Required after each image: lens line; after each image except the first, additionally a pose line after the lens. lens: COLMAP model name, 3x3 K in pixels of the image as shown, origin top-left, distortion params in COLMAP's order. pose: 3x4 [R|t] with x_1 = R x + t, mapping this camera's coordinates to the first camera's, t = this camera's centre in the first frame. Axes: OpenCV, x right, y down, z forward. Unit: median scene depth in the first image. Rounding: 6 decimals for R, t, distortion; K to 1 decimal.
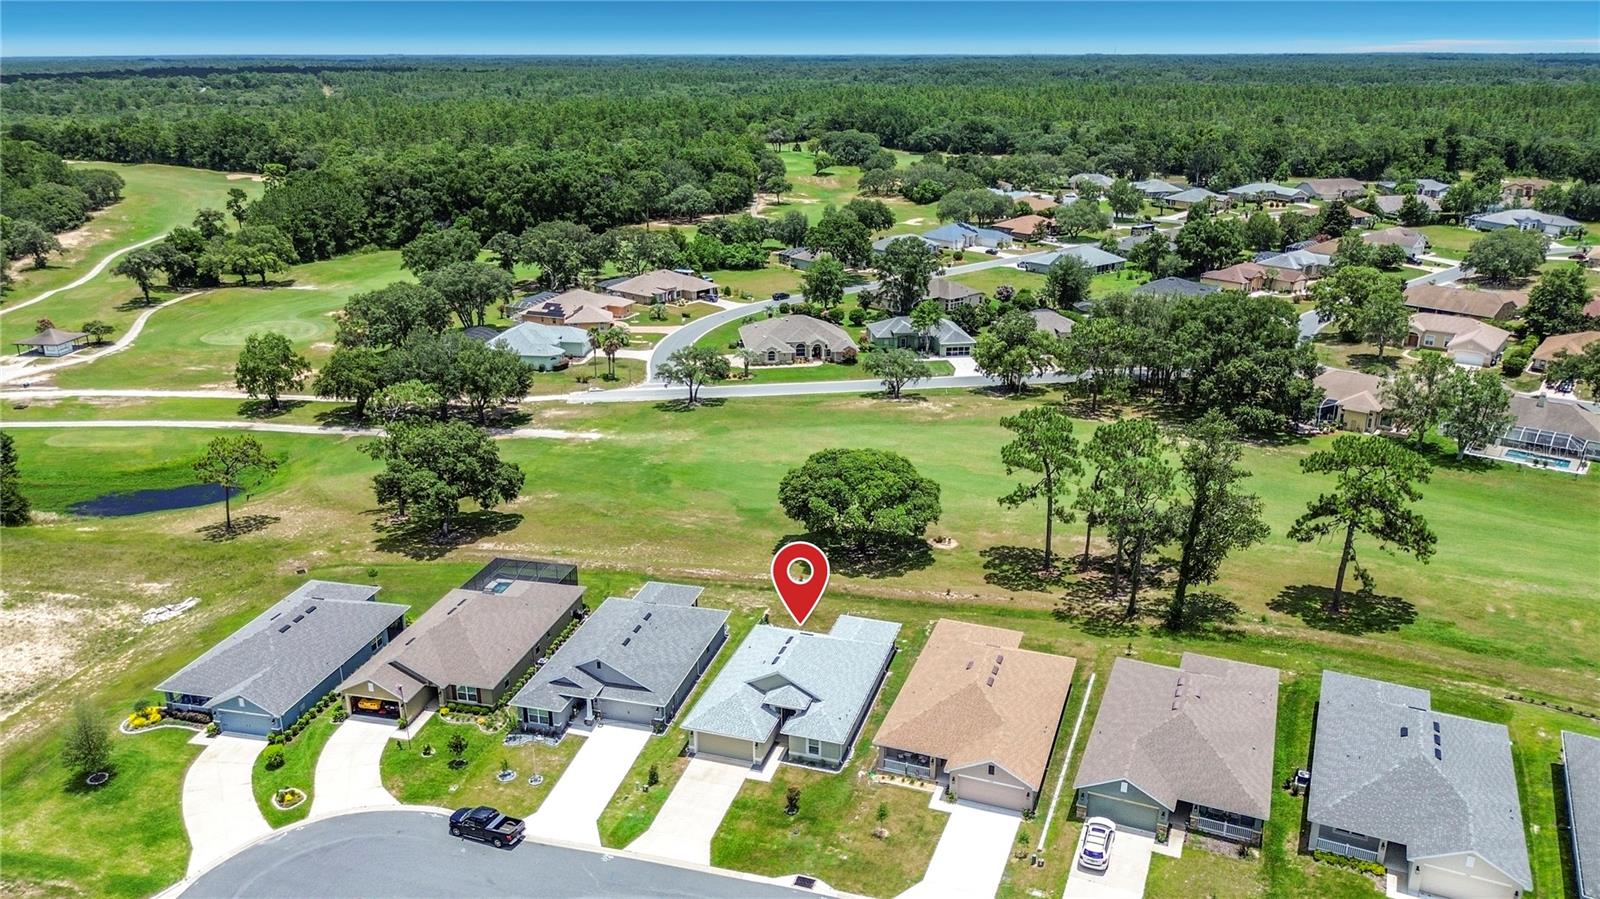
lens RADIAL K [[1143.1, 0, 800.0], [0, 1143.1, 449.5], [0, 0, 1]] dist [0.055038, -0.093045]
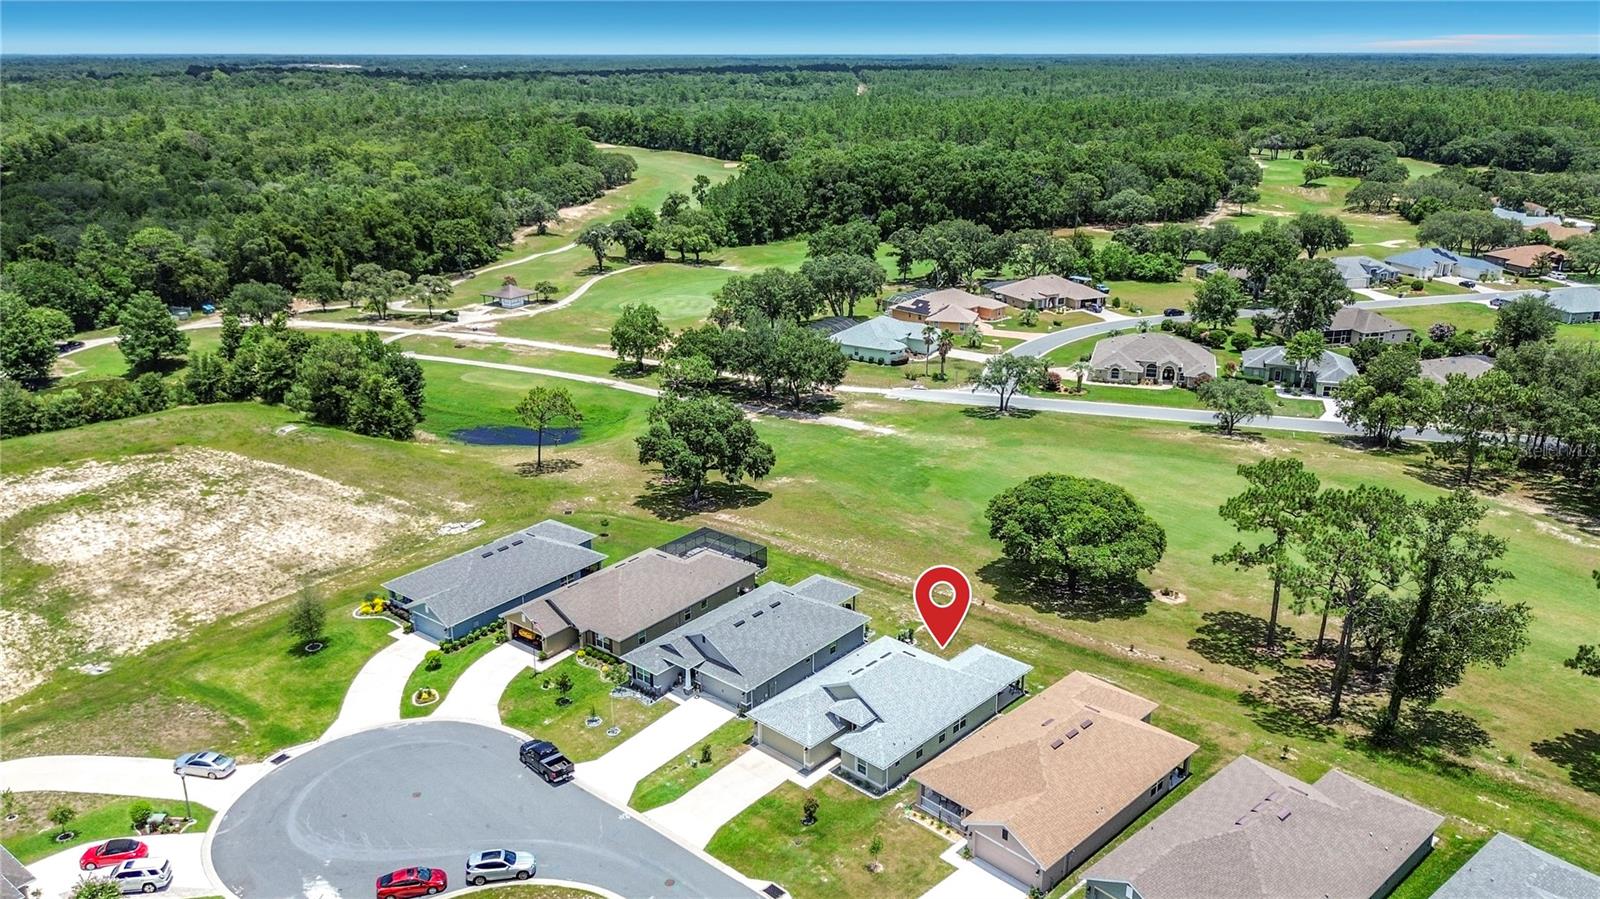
lens RADIAL K [[1156.6, 0, 804.1], [0, 1156.6, 448.3], [0, 0, 1]] dist [0.062732, -0.098317]
pose [[0.906602, 0.136297, -0.399370, 0.221192], [-0.138015, 0.990124, 0.024607, -0.016291], [0.398779, 0.032811, 0.916460, 0.049573]]
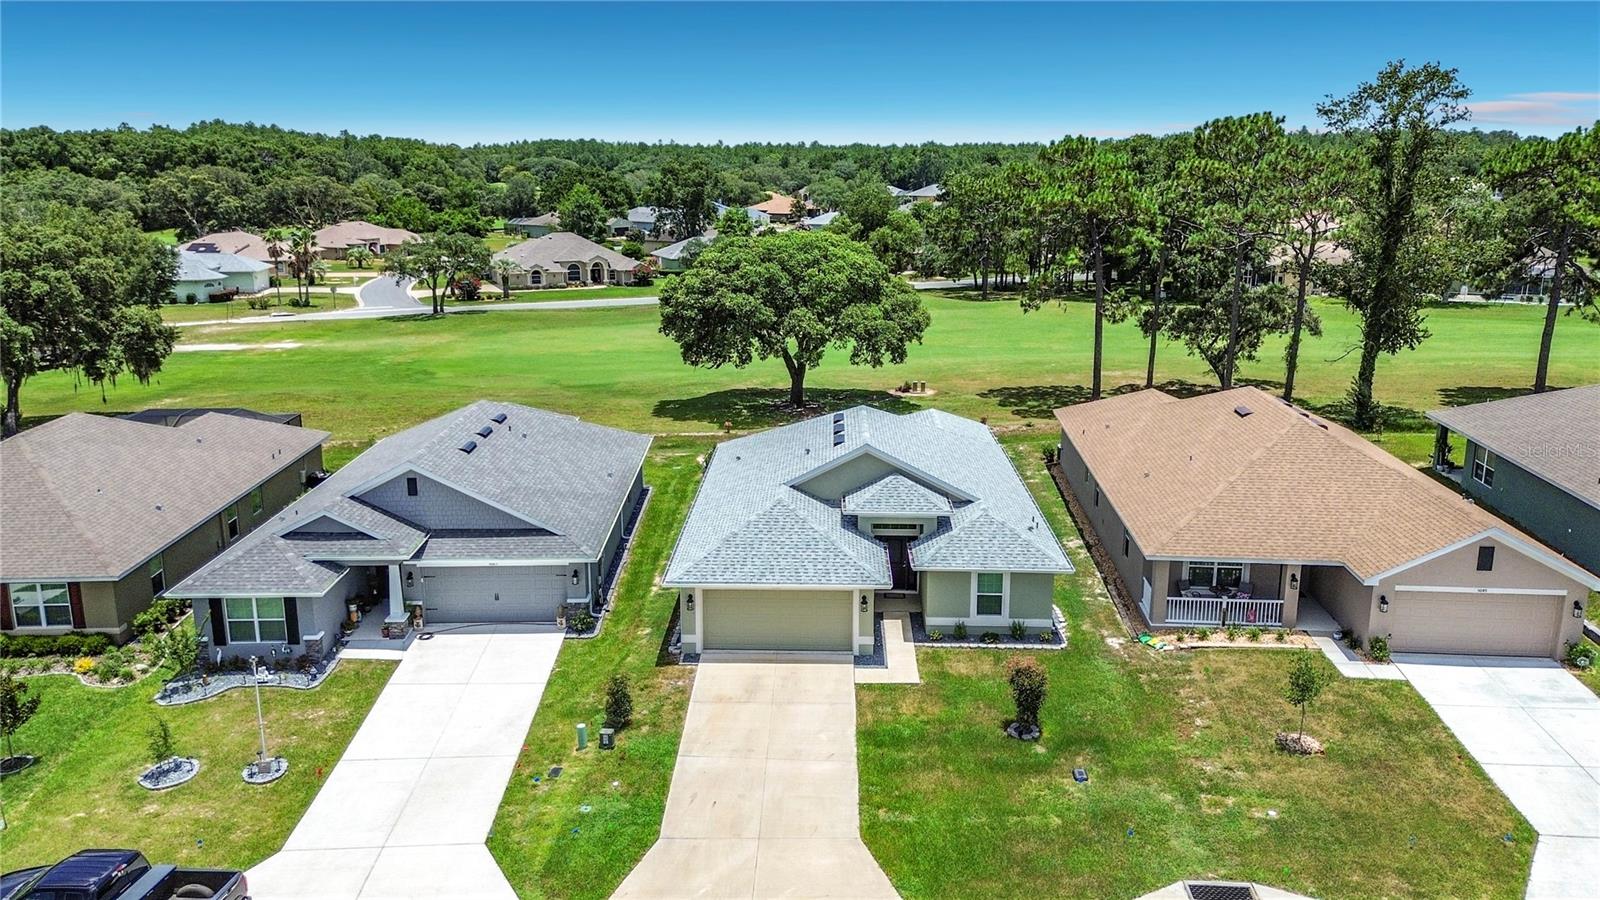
lens RADIAL K [[1147.9, 0, 806.5], [0, 1147.9, 432.9], [0, 0, 1]] dist [0.061853, -0.081283]
pose [[0.960437, -0.062899, 0.271303, -0.110422], [0.087873, 0.992841, -0.080899, 0.156233], [-0.264272, 0.101538, 0.959088, 0.418786]]
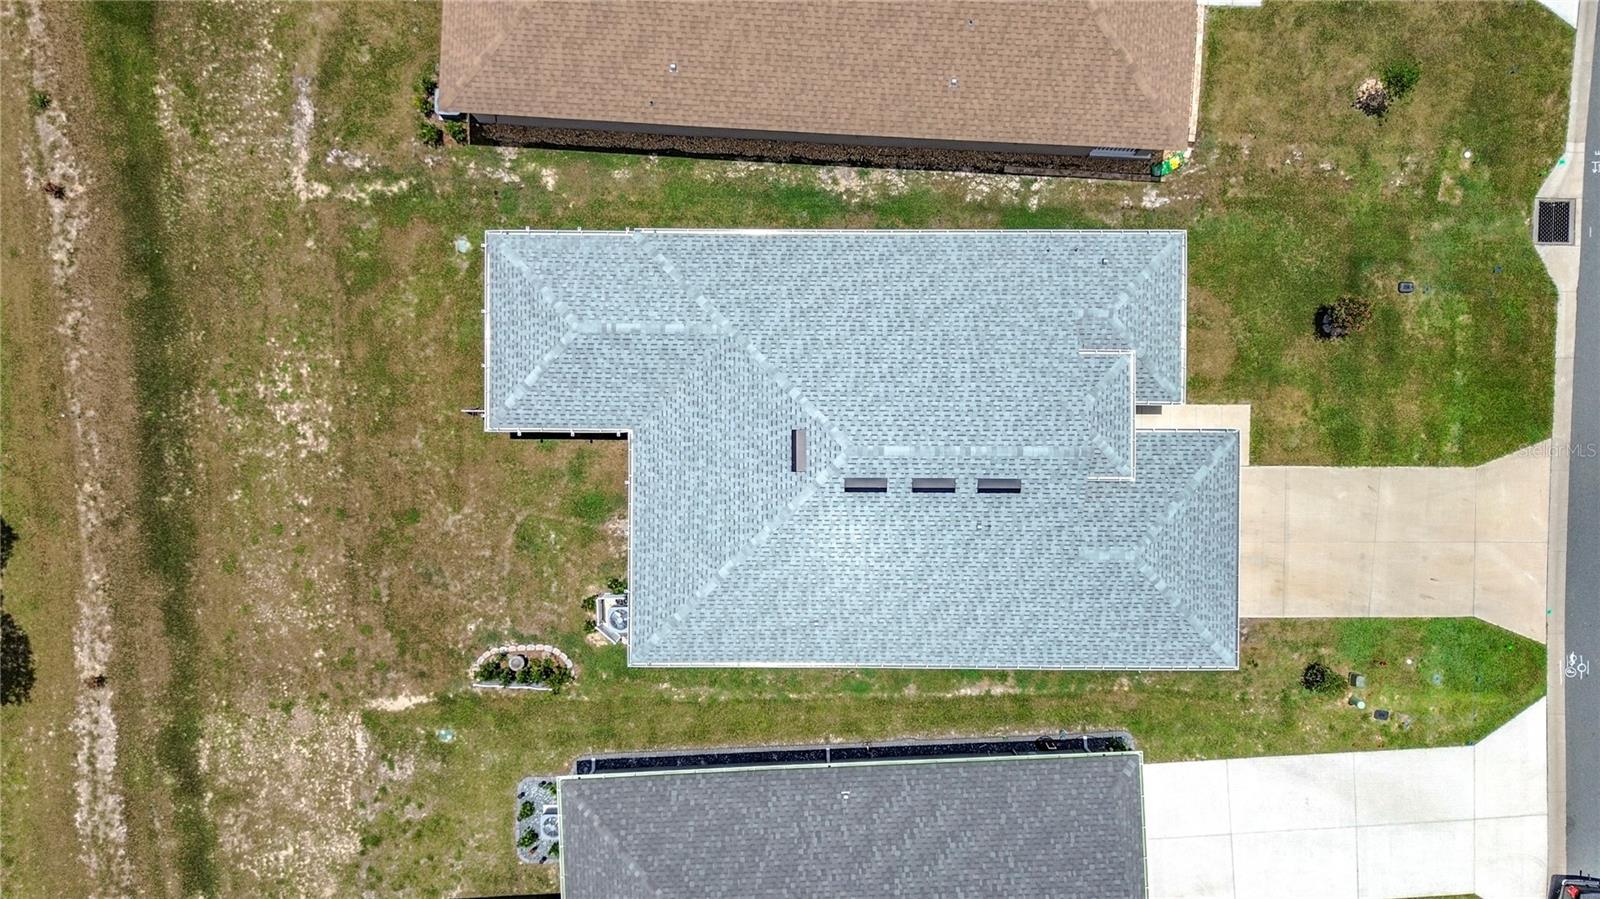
lens RADIAL K [[1143.1, 0, 800.0], [0, 1143.1, 449.5], [0, 0, 1]] dist [0.055038, -0.093045]
pose [[-0.296146, -0.955133, 0.004323, 0.002665], [0.323403, -0.096013, 0.941378, -0.104057], [-0.898726, 0.280183, 0.337326, 0.676704]]
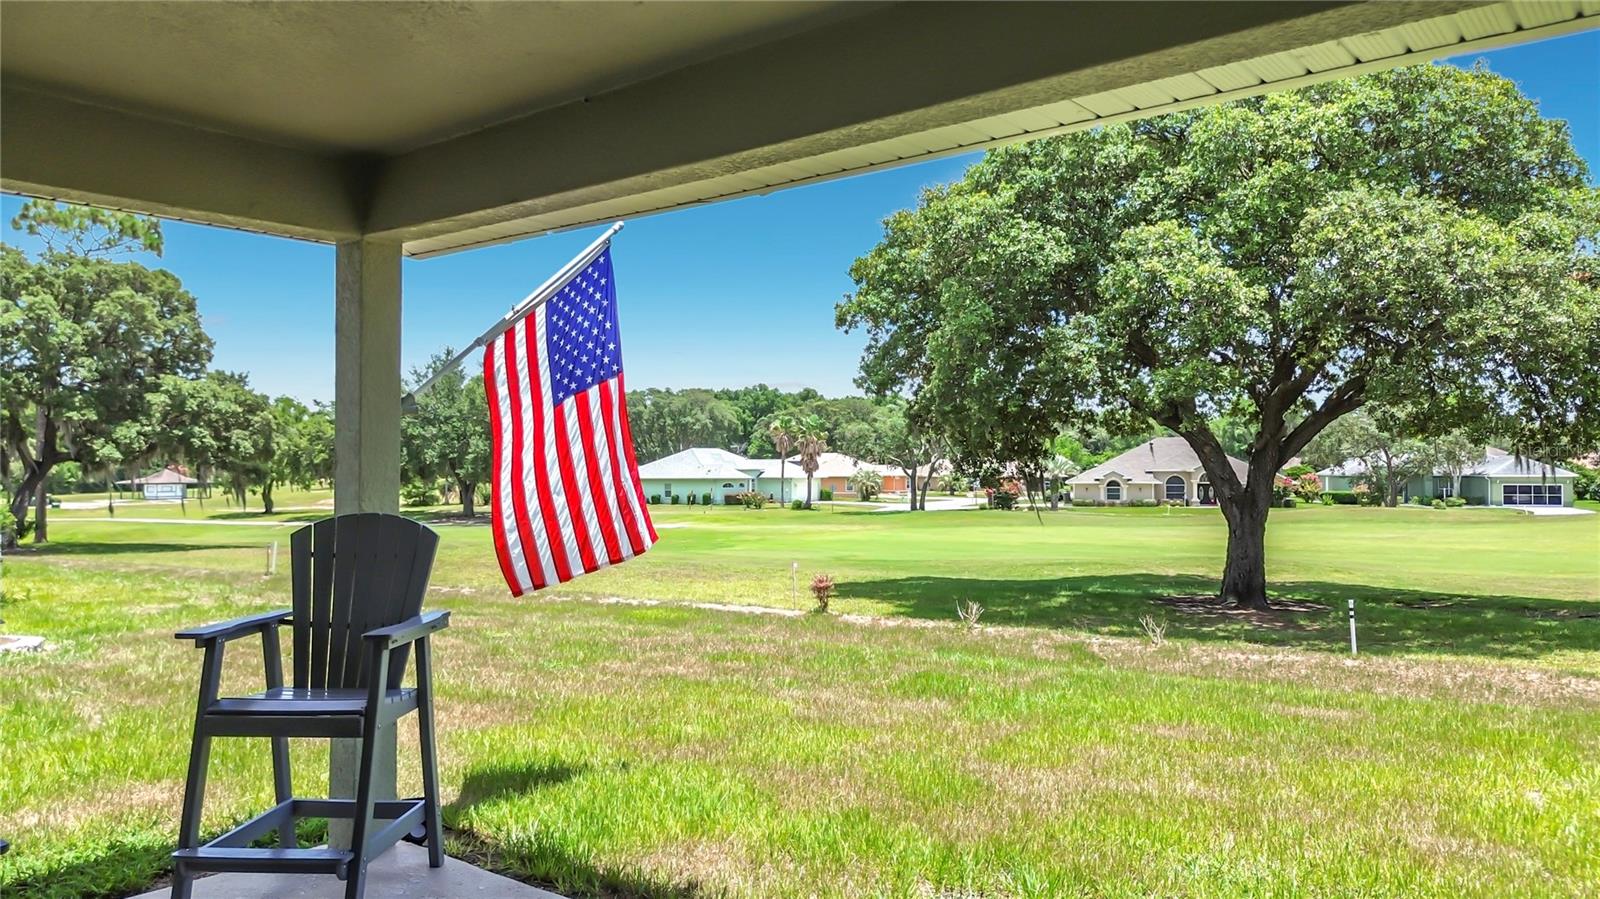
lens RADIAL K [[1143.1, 0, 800.0], [0, 1143.1, 449.5], [0, 0, 1]] dist [0.055038, -0.093045]
pose [[0.929819, -0.007951, -0.367931, 0.058789], [-0.116090, 0.942385, -0.313742, 0.138235], [0.349227, 0.334437, 0.875324, 0.807537]]
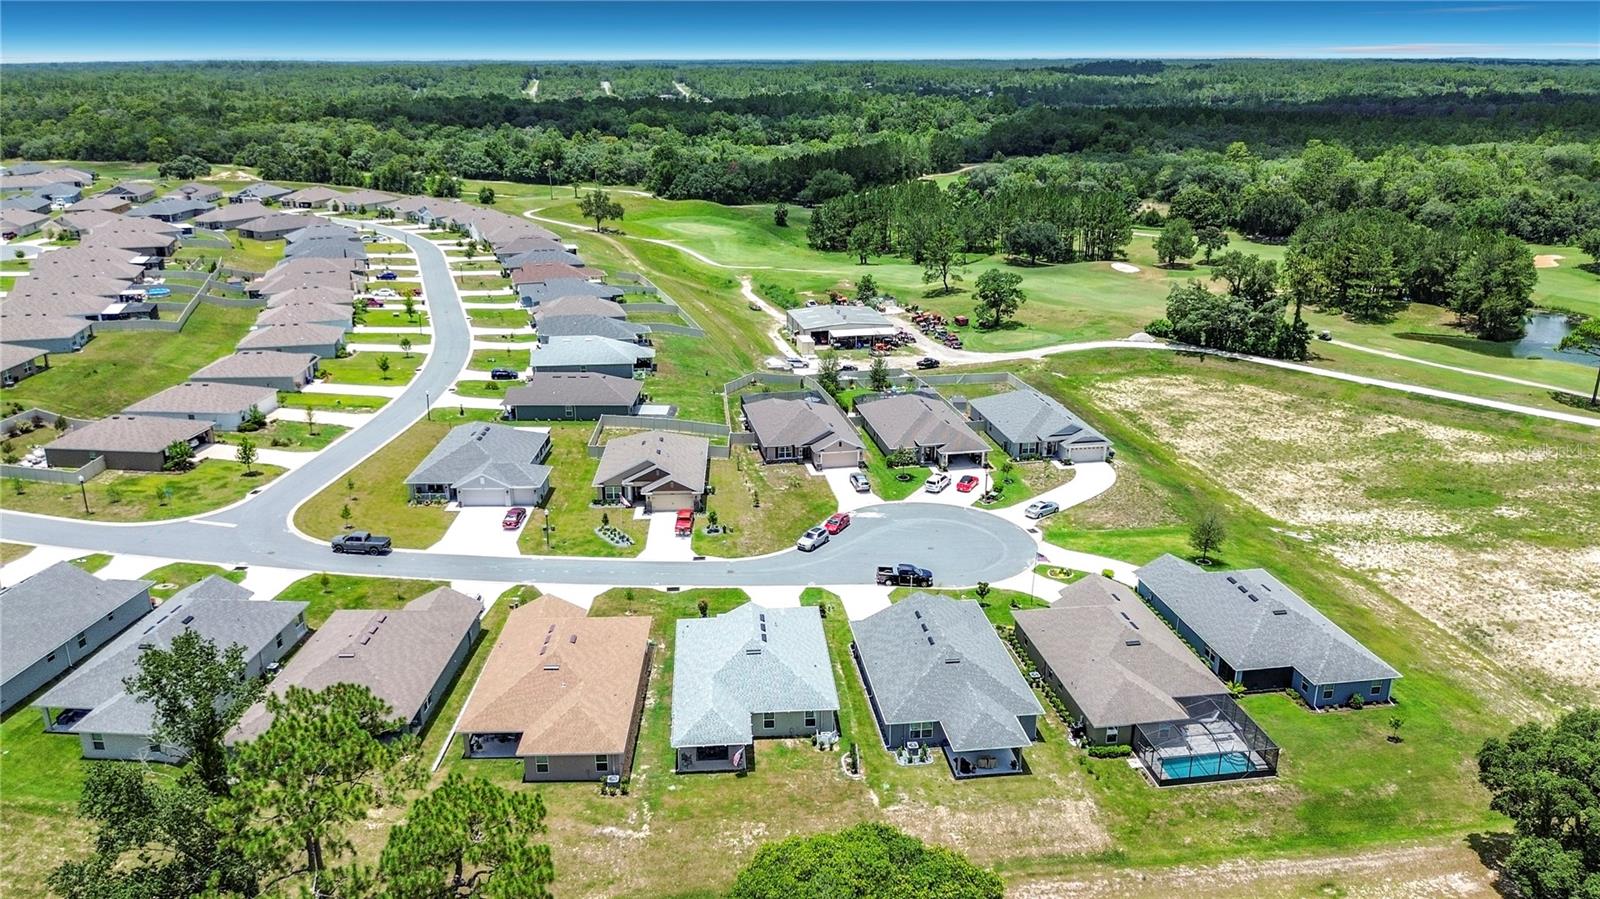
lens RADIAL K [[1173.1, 0, 800.5], [0, 1173.1, 508.2], [0, 0, 1]] dist [0.070718, -0.092673]
pose [[-0.927584, 0.141068, -0.345959, 0.219140], [-0.115406, 0.772512, 0.624426, -0.410135], [0.355344, 0.619133, -0.700289, 1.231634]]
